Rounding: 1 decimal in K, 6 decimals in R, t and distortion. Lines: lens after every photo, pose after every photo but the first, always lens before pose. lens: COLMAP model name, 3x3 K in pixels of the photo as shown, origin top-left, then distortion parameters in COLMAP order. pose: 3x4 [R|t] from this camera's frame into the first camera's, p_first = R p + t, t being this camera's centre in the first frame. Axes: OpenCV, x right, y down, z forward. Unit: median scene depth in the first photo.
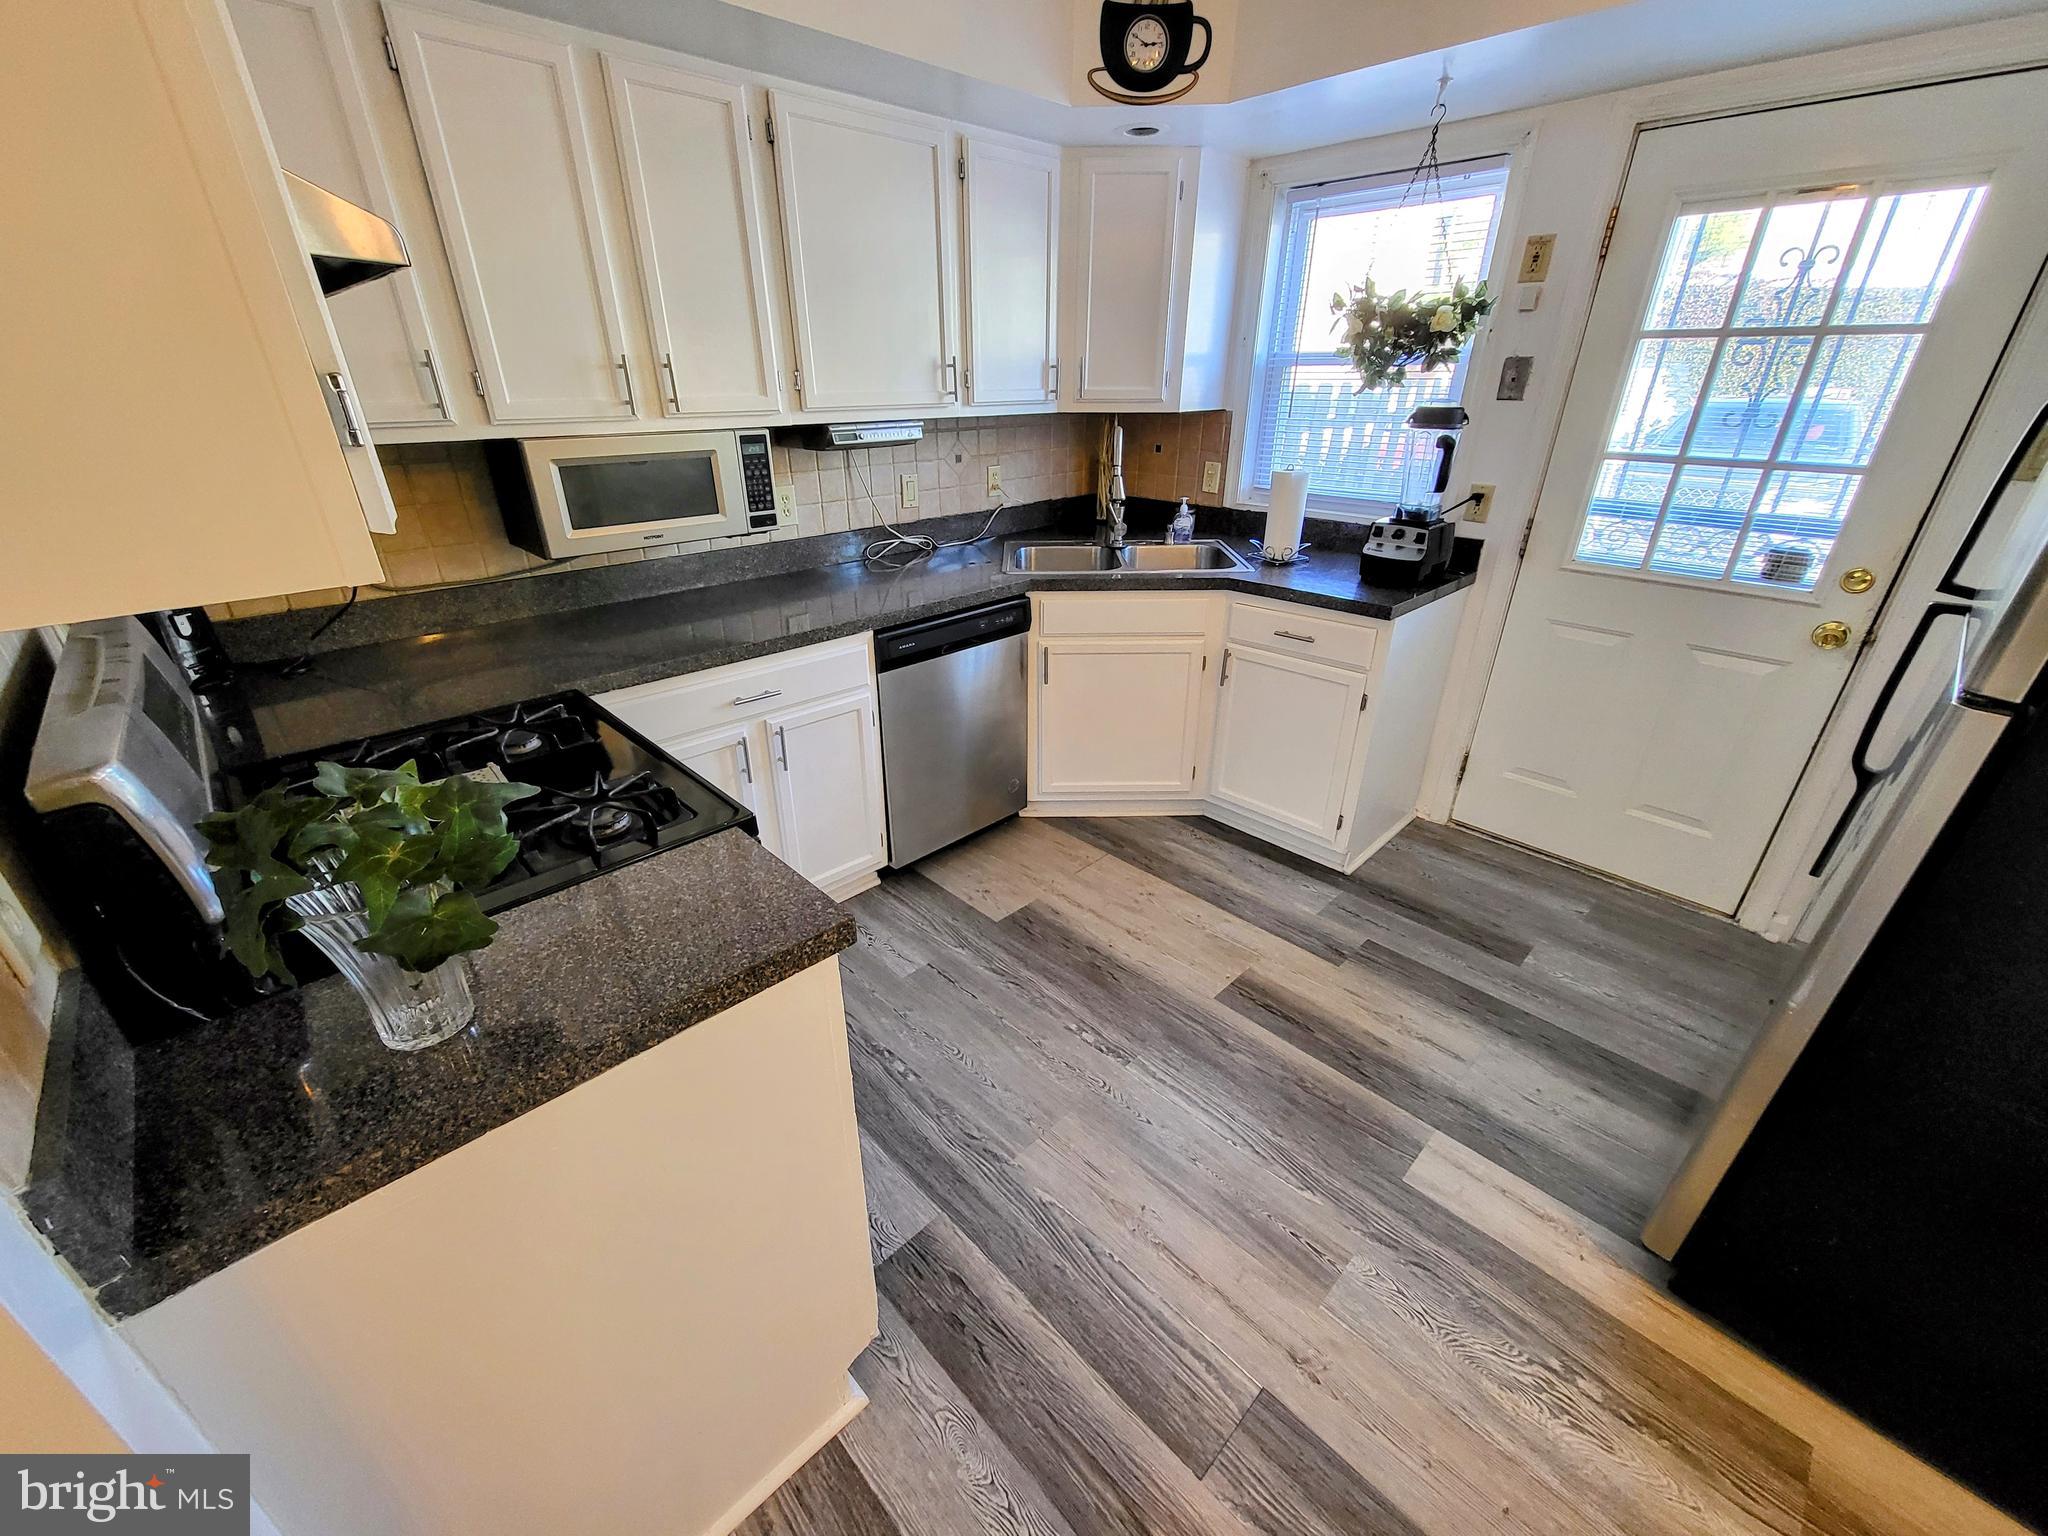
lens RADIAL K [[807.5, 0, 1011.7], [0, 807.5, 766.7], [0, 0, 1]] dist [0.000965, -0.000313]
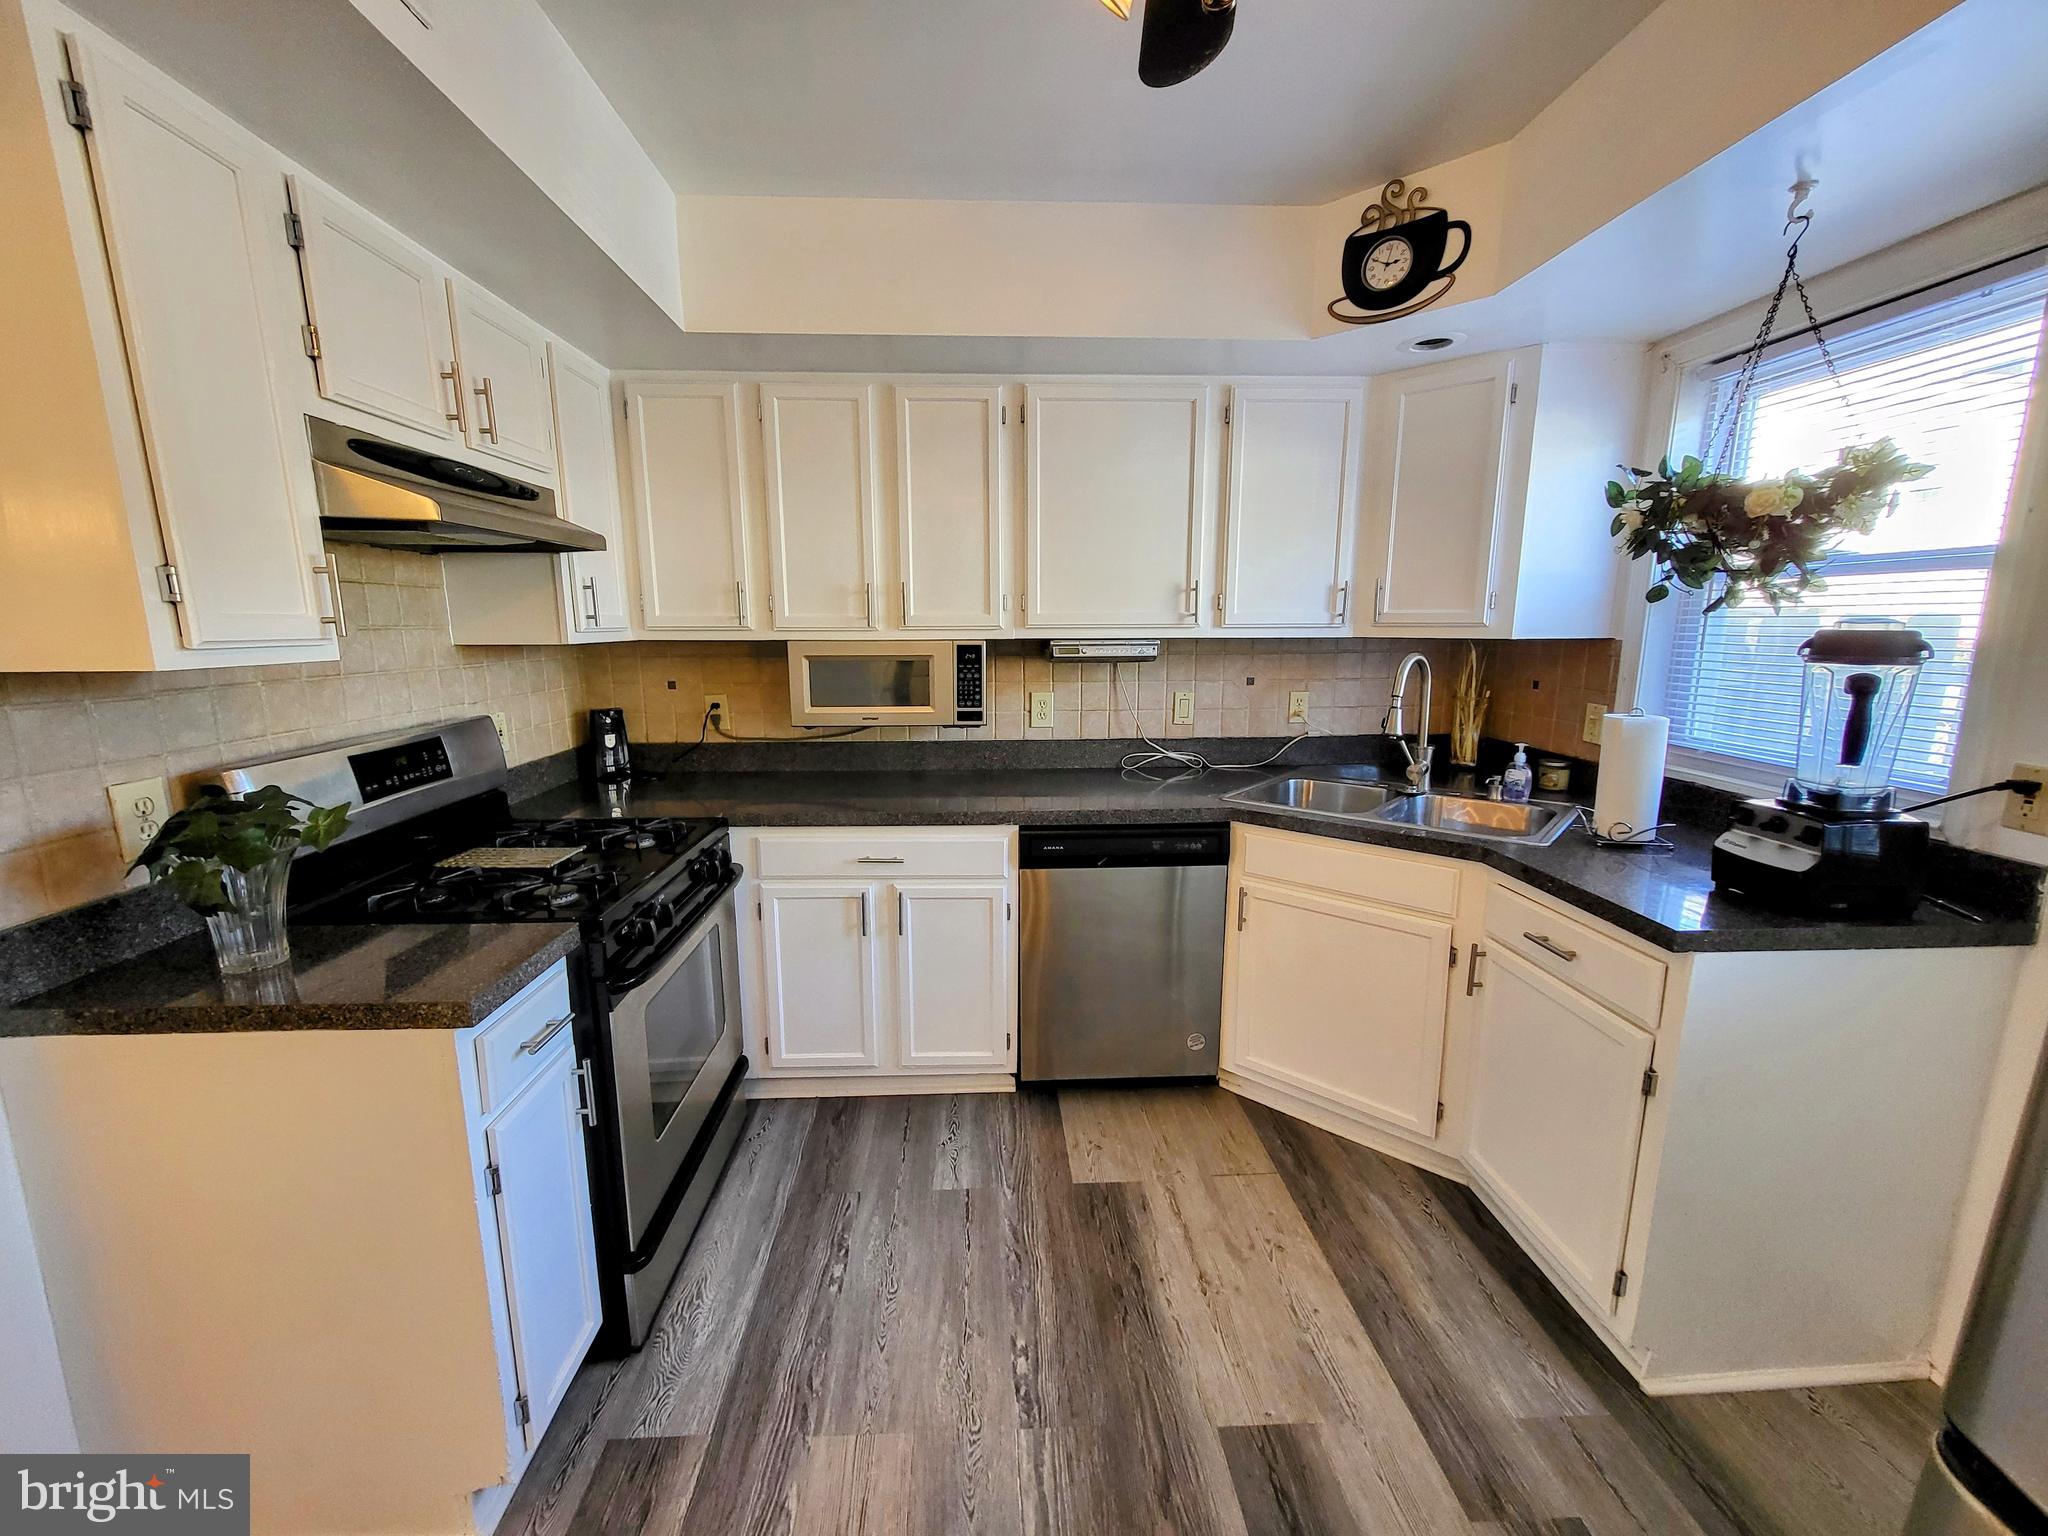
lens RADIAL K [[807.5, 0, 1011.7], [0, 807.5, 766.7], [0, 0, 1]] dist [0.000965, -0.000313]
pose [[0.751151, 0.119040, -0.649308, 0.471122], [-0.288260, 0.944022, -0.160402, -0.072922], [0.593867, 0.307656, 0.743418, 0.215786]]
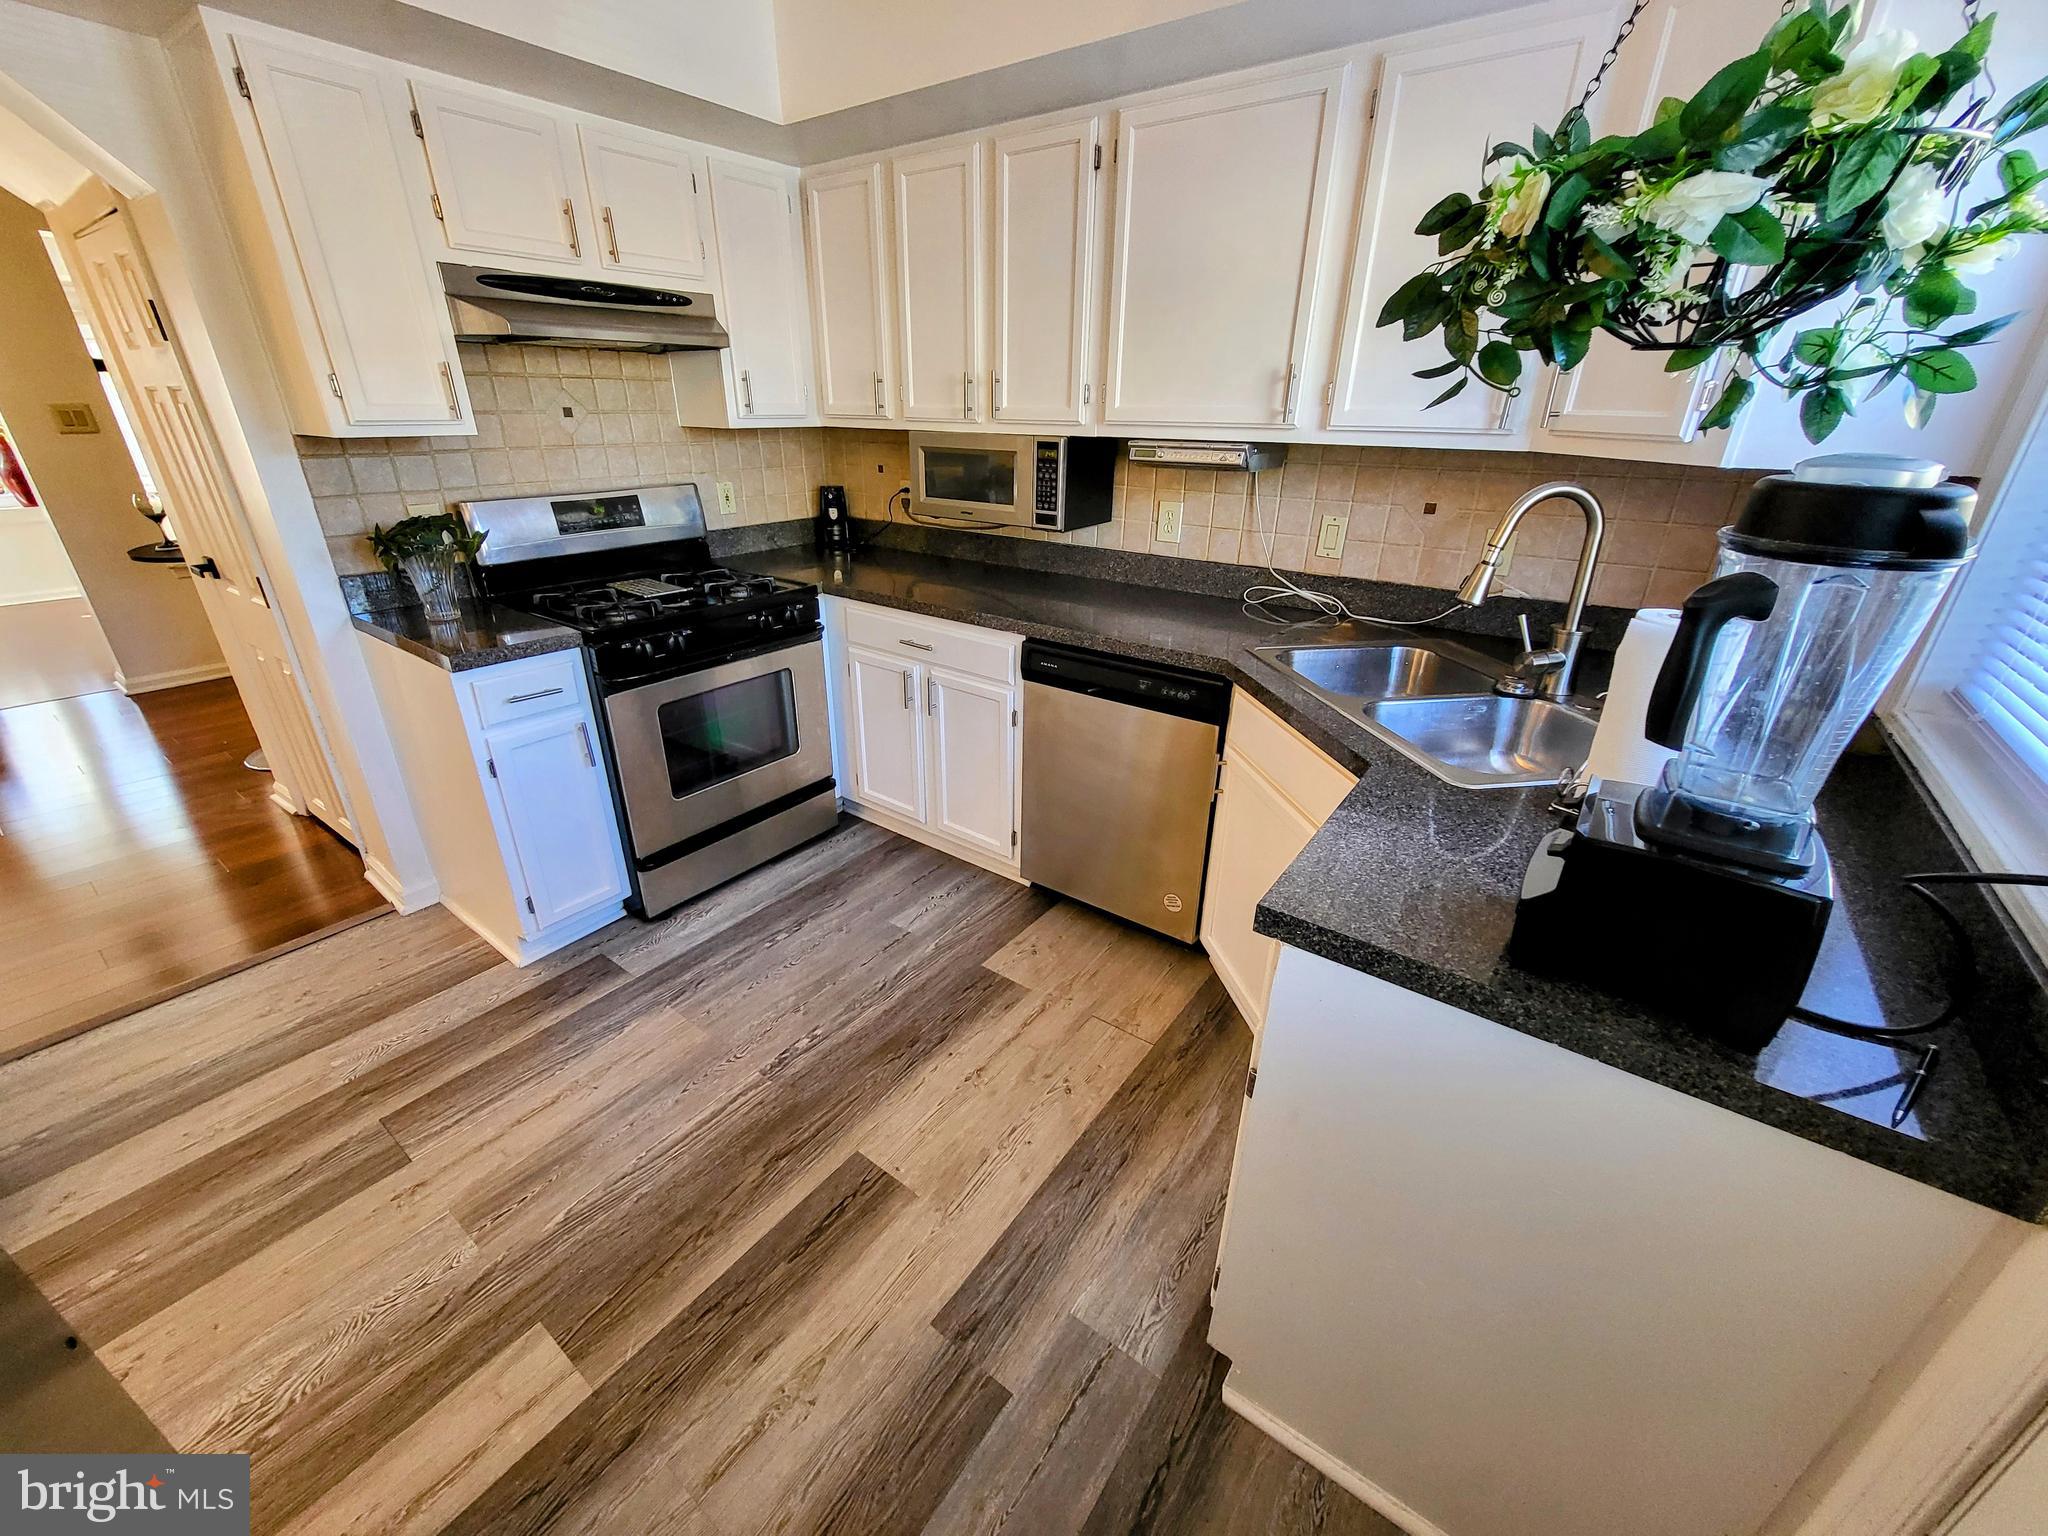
lens RADIAL K [[809.9, 0, 1010.8], [0, 809.9, 766.6], [0, 0, 1]] dist [0.005714, -0.000194]
pose [[0.166138, 0.409992, -0.896830, 0.802129], [-0.439598, 0.844892, 0.304813, -0.331641], [0.882696, 0.343604, 0.320600, 0.711408]]
